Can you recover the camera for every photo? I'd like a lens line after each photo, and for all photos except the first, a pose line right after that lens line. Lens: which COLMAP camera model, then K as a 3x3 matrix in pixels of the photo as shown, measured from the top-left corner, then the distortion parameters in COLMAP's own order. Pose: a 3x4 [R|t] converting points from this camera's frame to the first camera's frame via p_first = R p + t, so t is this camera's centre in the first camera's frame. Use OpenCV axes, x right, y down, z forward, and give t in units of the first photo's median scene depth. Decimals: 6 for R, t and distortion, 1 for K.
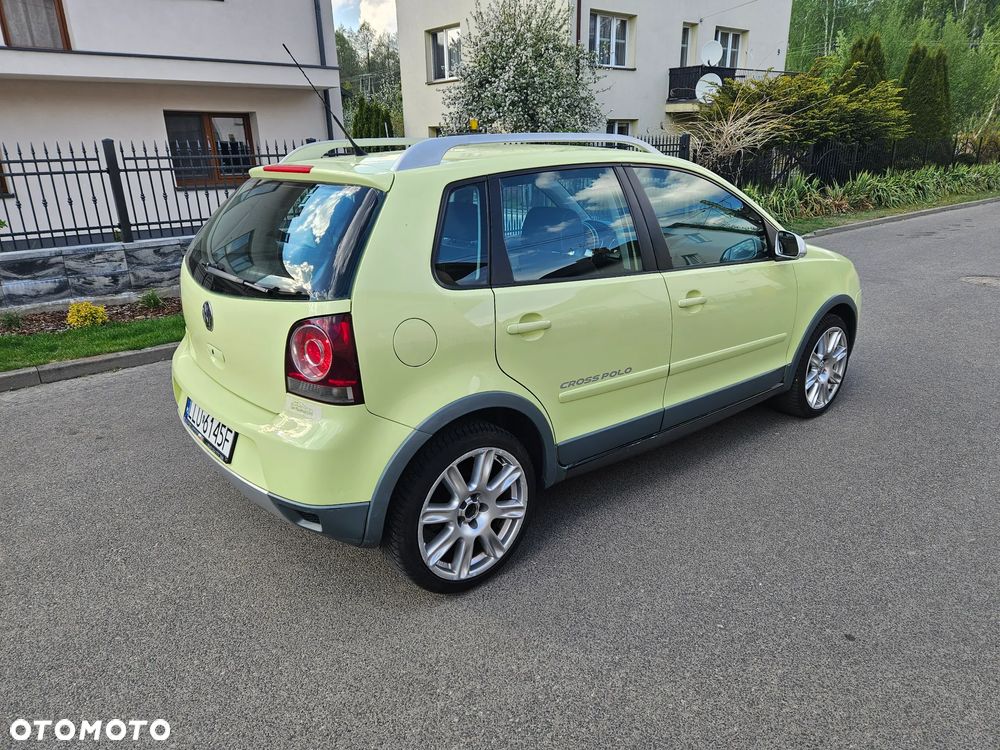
lens RADIAL K [[666.4, 0, 502.5], [0, 666.4, 378.3], [0, 0, 1]] dist [0.079464, -0.072473]
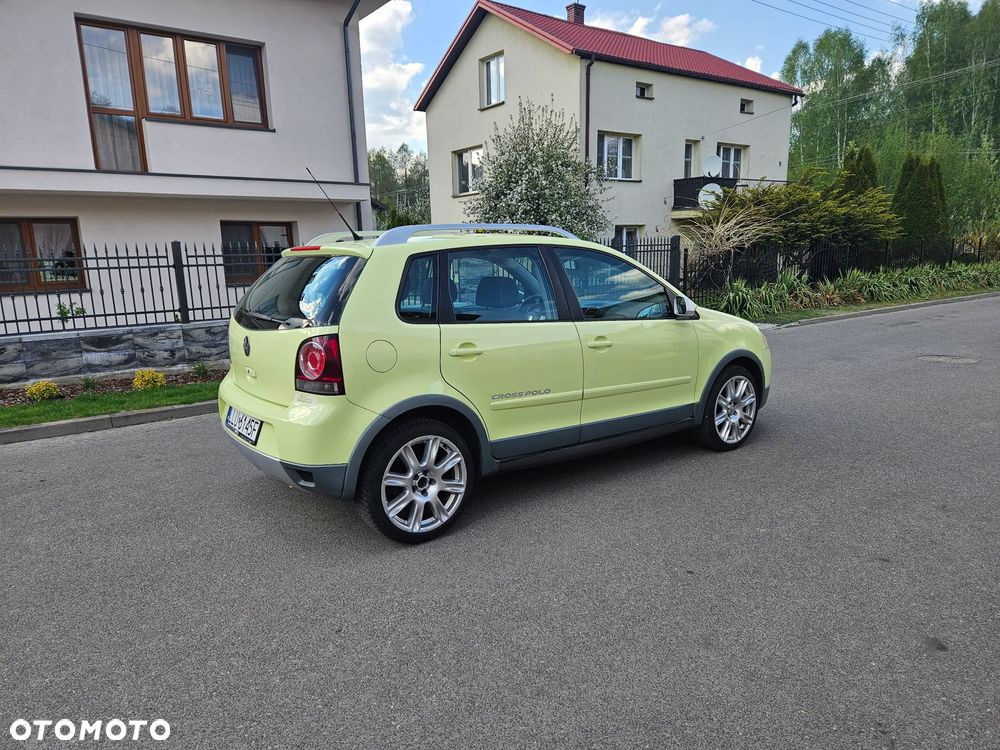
lens RADIAL K [[666.1, 0, 488.7], [0, 666.1, 390.6], [0, 0, 1]] dist [0.081424, -0.073252]
pose [[0.997975, 0.004856, -0.063429, 0.065618], [-0.013040, 0.991525, -0.129263, 0.068770], [0.062264, 0.129829, 0.989580, -0.144858]]
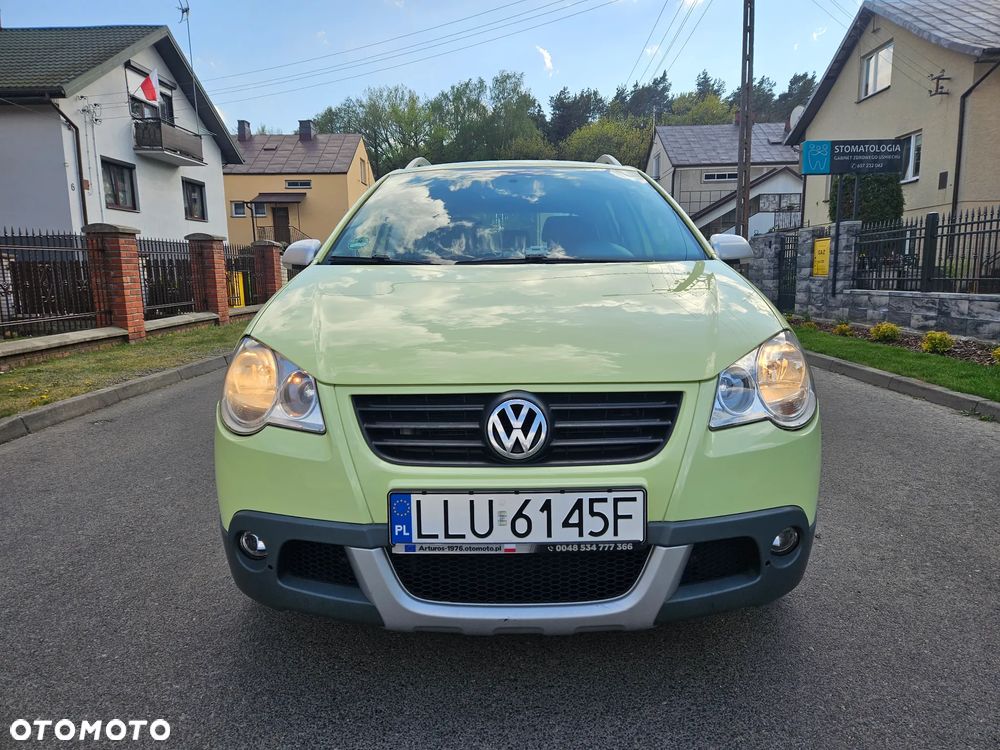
lens RADIAL K [[666.4, 0, 502.5], [0, 666.4, 378.3], [0, 0, 1]] dist [0.079464, -0.072473]
pose [[-0.648010, 0.143229, -0.748043, 0.463947], [-0.226380, 0.901549, 0.368729, -0.216225], [0.727210, 0.408282, -0.551789, 0.864492]]
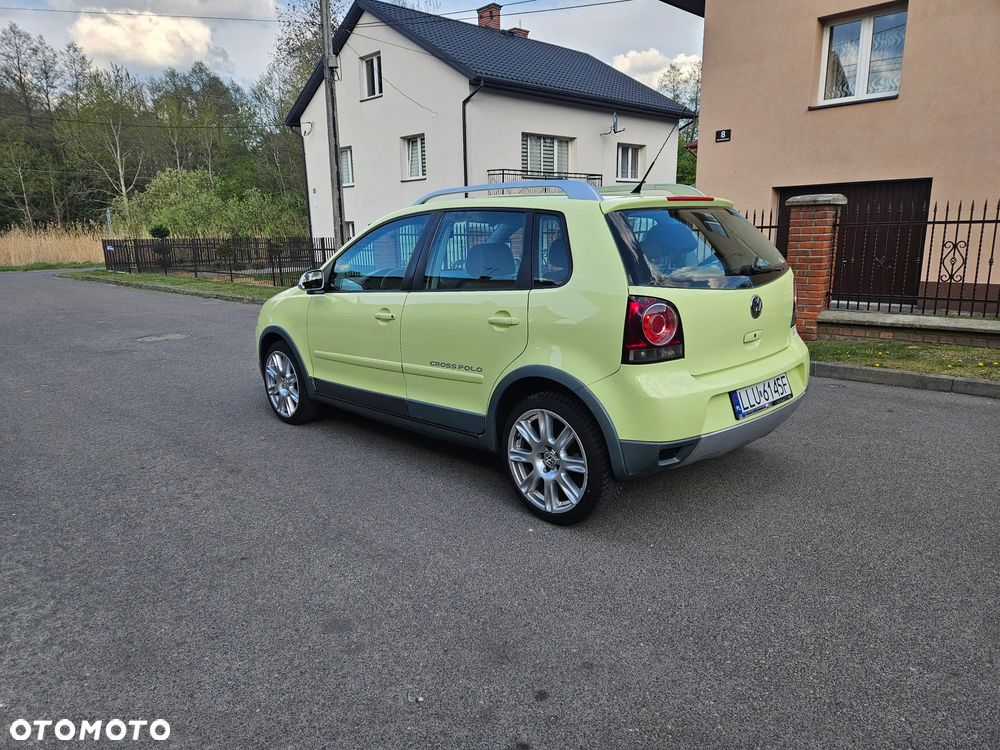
lens RADIAL K [[663.2, 0, 494.9], [0, 663.2, 388.2], [0, 0, 1]] dist [0.081754, -0.065253]
pose [[-0.079620, -0.215055, 0.973351, -0.625258], [0.349164, 0.908573, 0.229305, -0.155849], [-0.933673, 0.358116, 0.002749, 0.570419]]
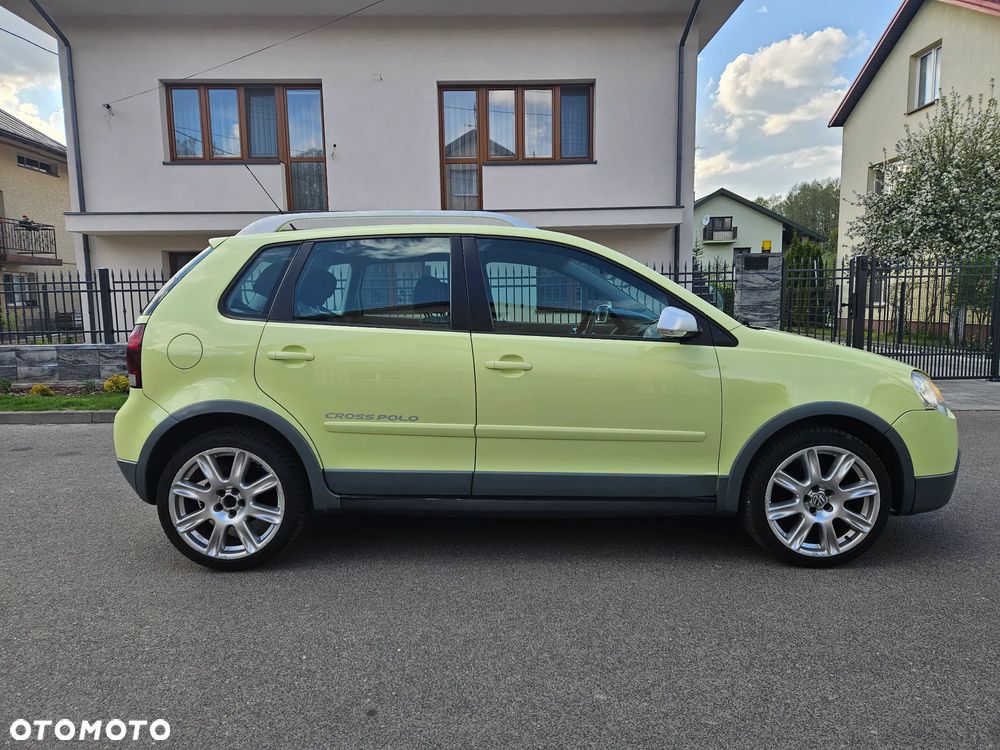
lens RADIAL K [[666.4, 0, 502.5], [0, 666.4, 378.3], [0, 0, 1]] dist [0.079464, -0.072473]
pose [[0.770067, 0.080280, -0.632892, 0.401500], [-0.208310, 0.969317, -0.130506, 0.014409], [0.602996, 0.232337, 0.763162, 0.116072]]
